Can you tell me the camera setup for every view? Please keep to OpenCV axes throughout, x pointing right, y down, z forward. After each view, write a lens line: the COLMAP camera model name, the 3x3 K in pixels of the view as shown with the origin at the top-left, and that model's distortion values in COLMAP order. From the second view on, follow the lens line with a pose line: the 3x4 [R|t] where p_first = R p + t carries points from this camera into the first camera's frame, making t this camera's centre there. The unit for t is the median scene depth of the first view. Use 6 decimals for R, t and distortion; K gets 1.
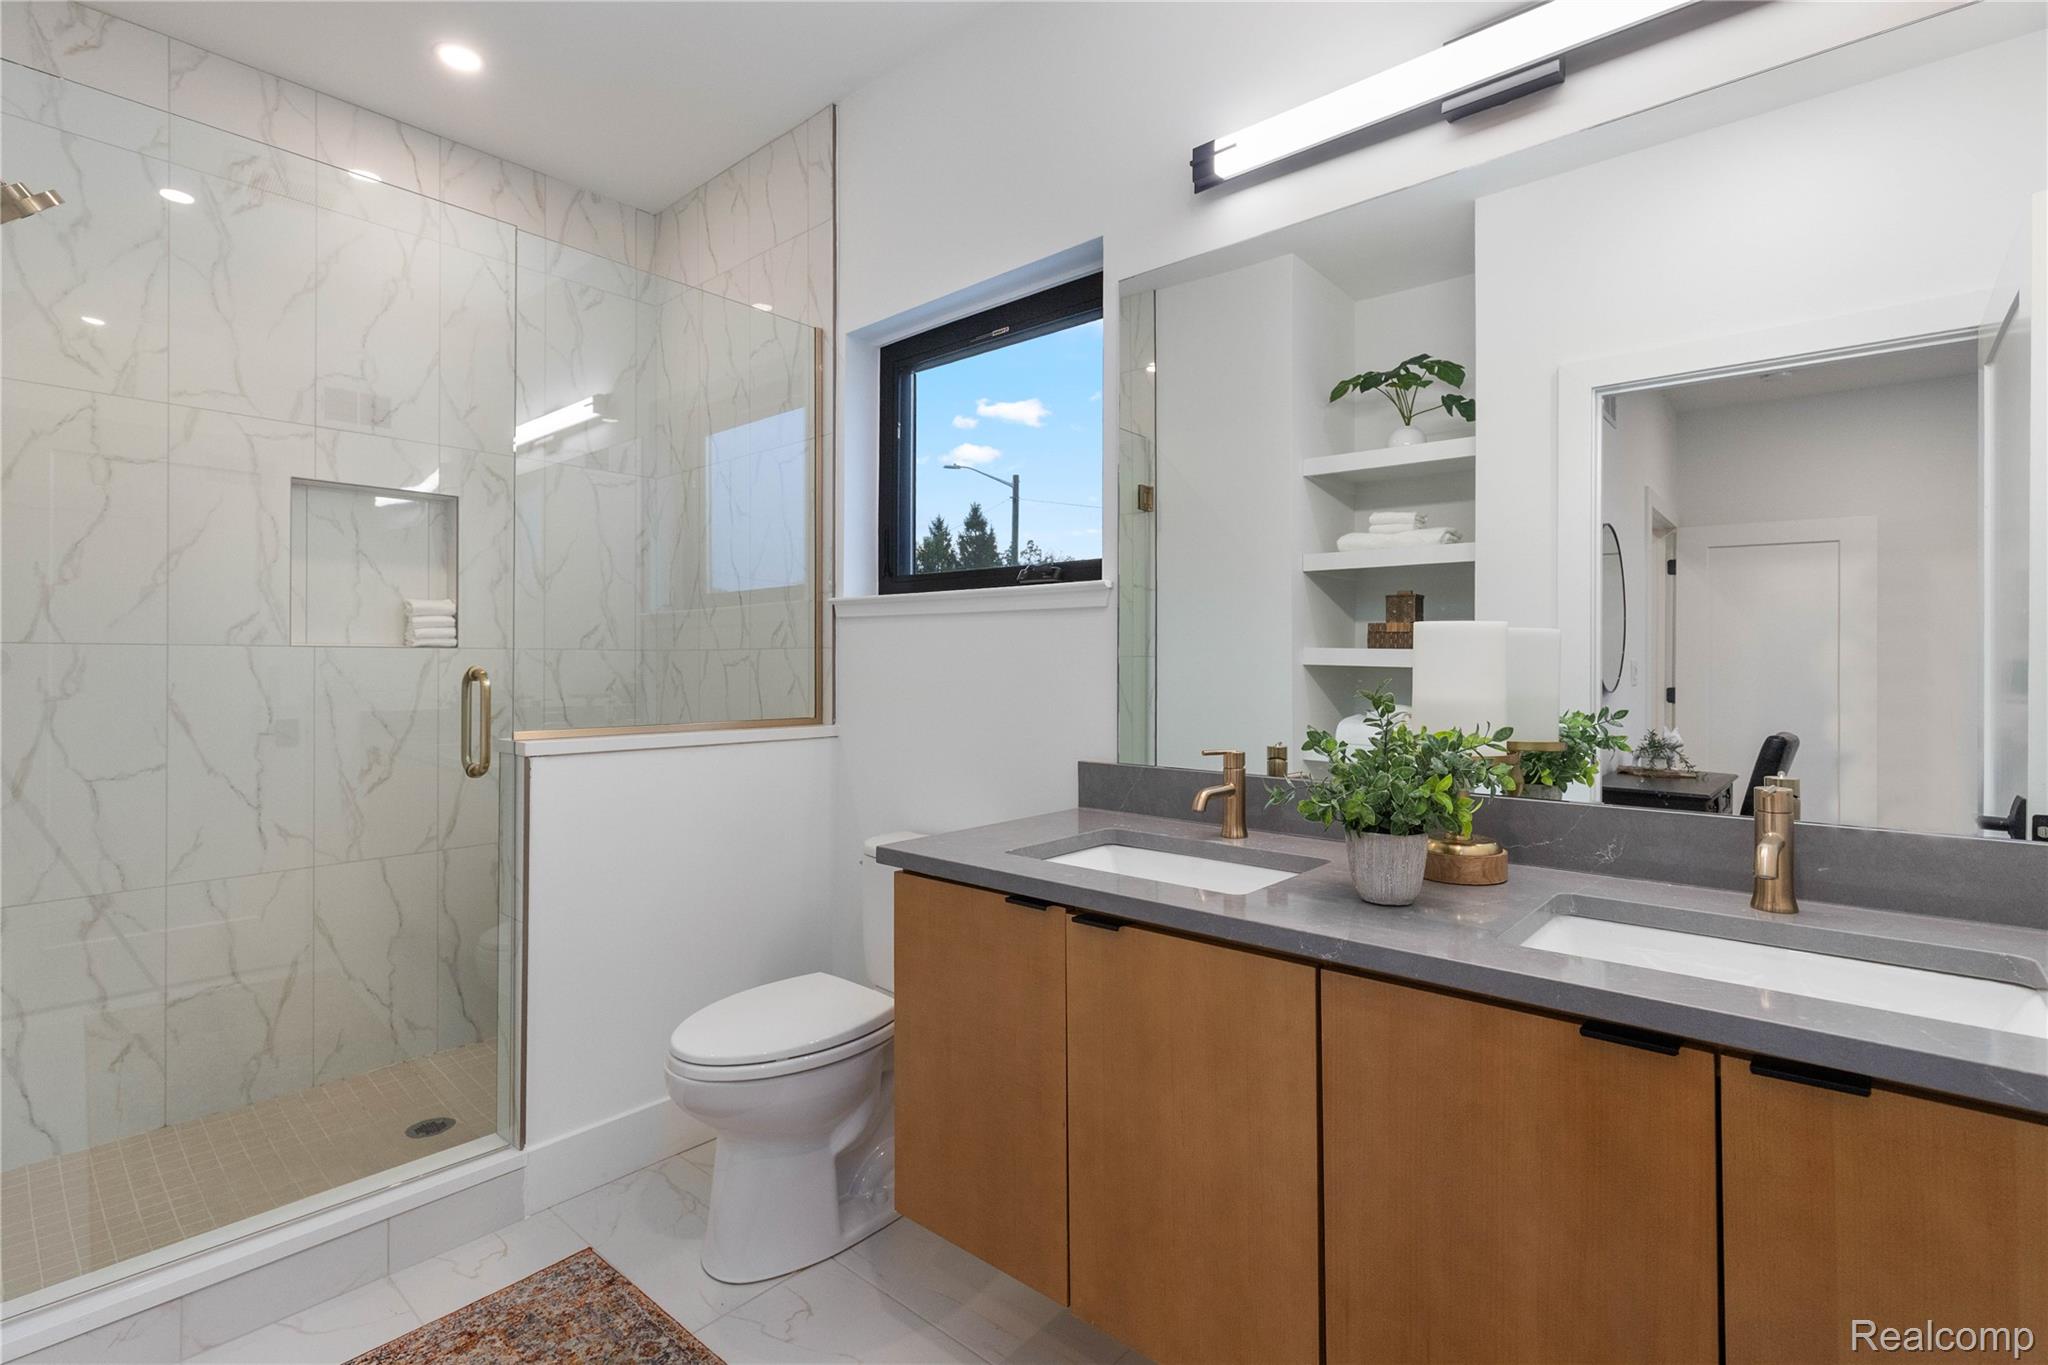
lens RADIAL K [[928.2, 0, 1016.1], [0, 928.2, 661.0], [0, 0, 1]] dist [-0.047271, 0.000178]
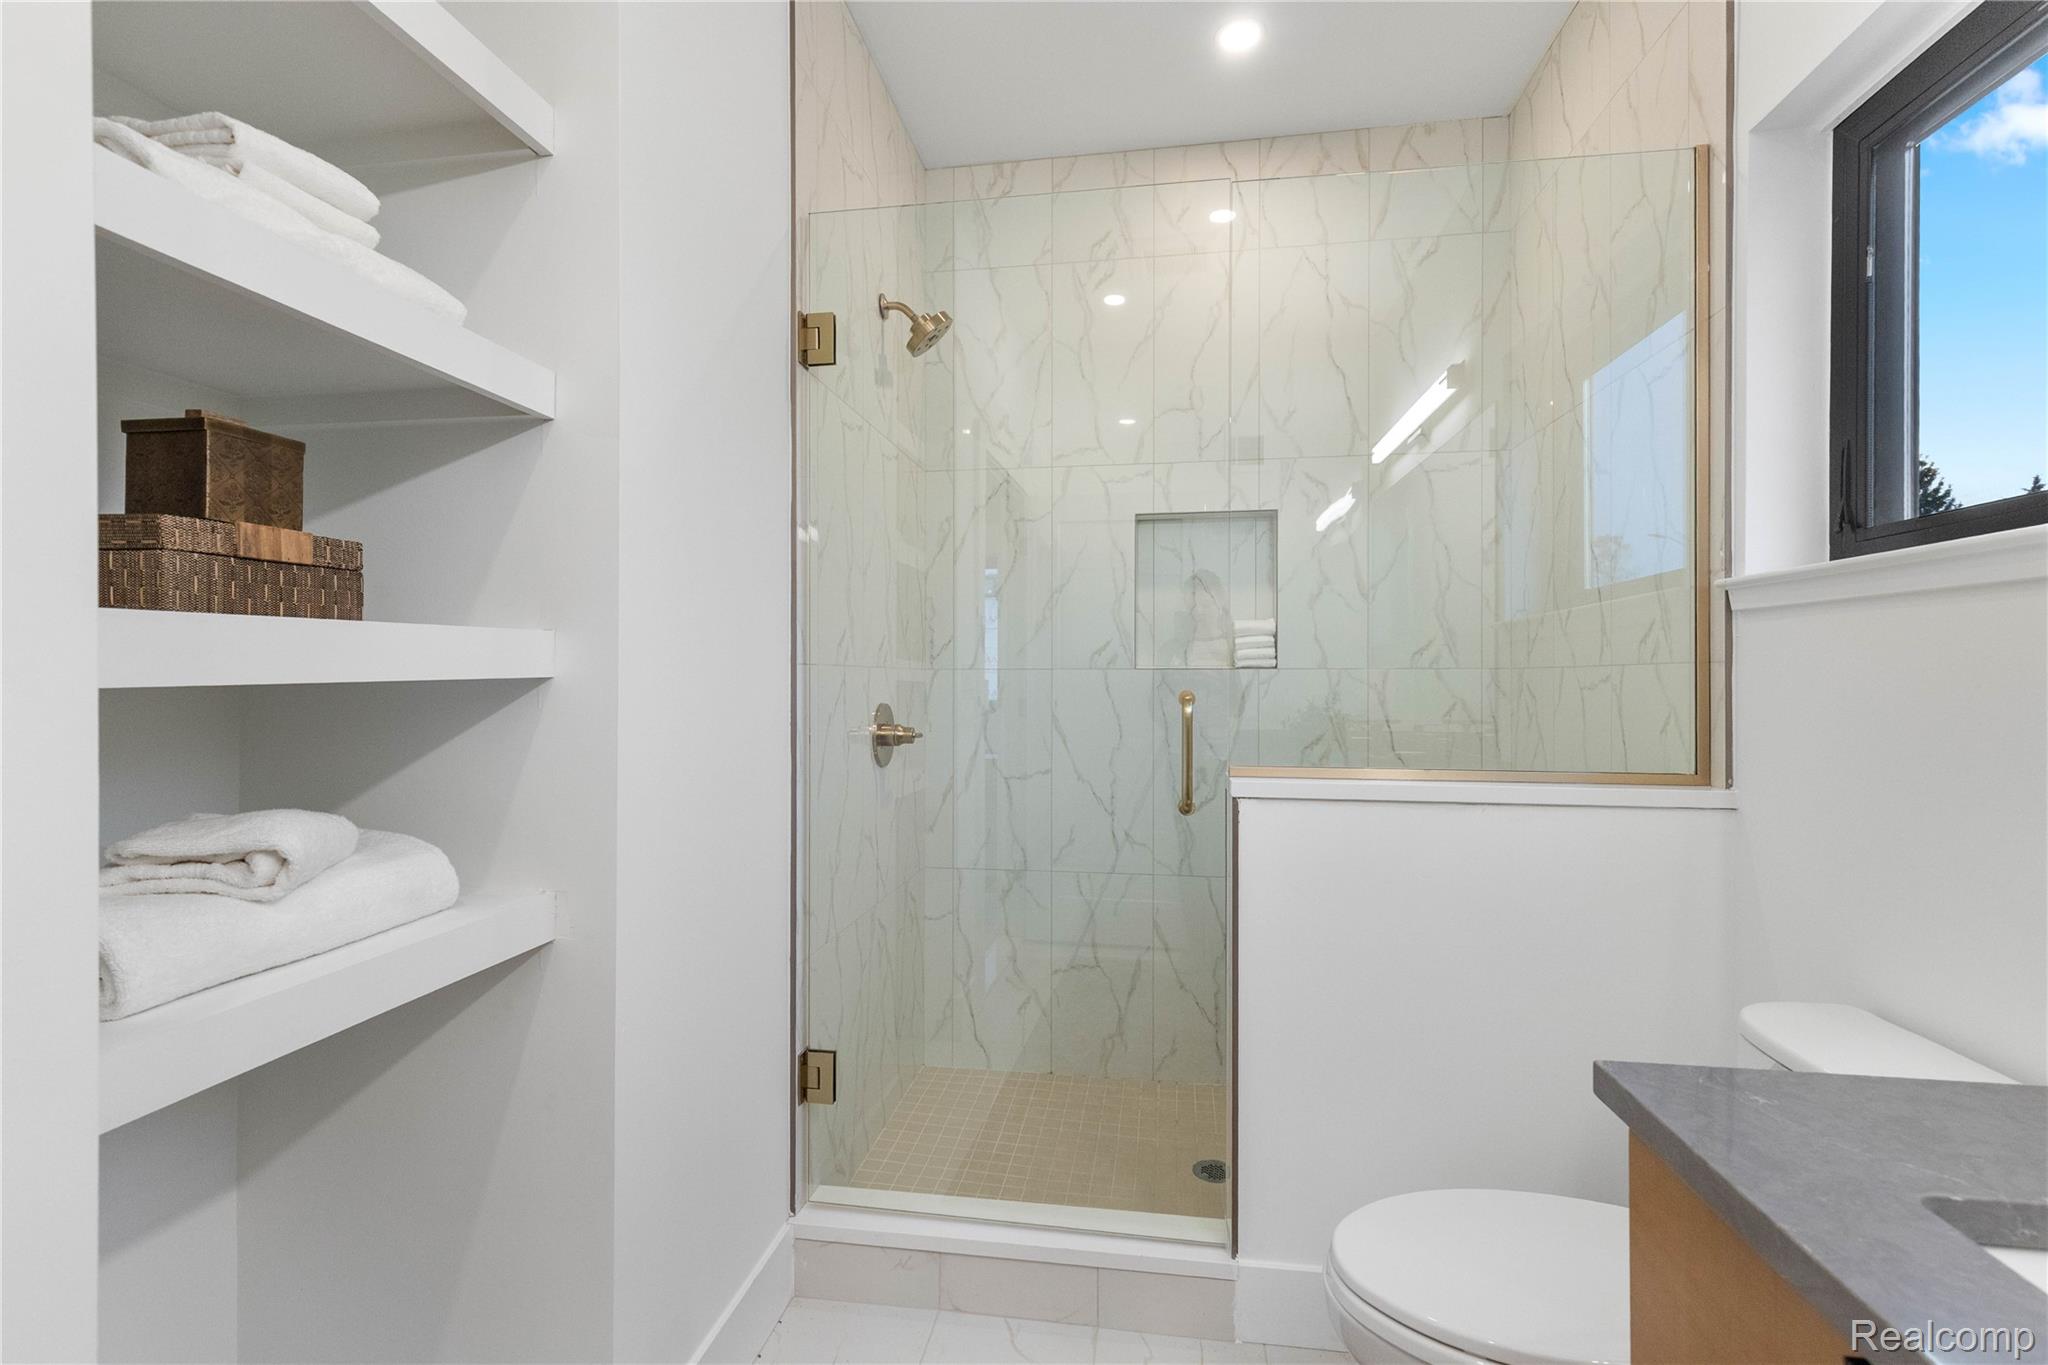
lens RADIAL K [[911.0, 0, 1025.1], [0, 911.0, 678.6], [0, 0, 1]] dist [0.002536, -0.012268]
pose [[0.530401, -0.003233, -0.847741, 0.059547], [0.003453, 0.999993, -0.001653, -0.003500], [0.847740, -0.002051, 0.530408, 0.294825]]
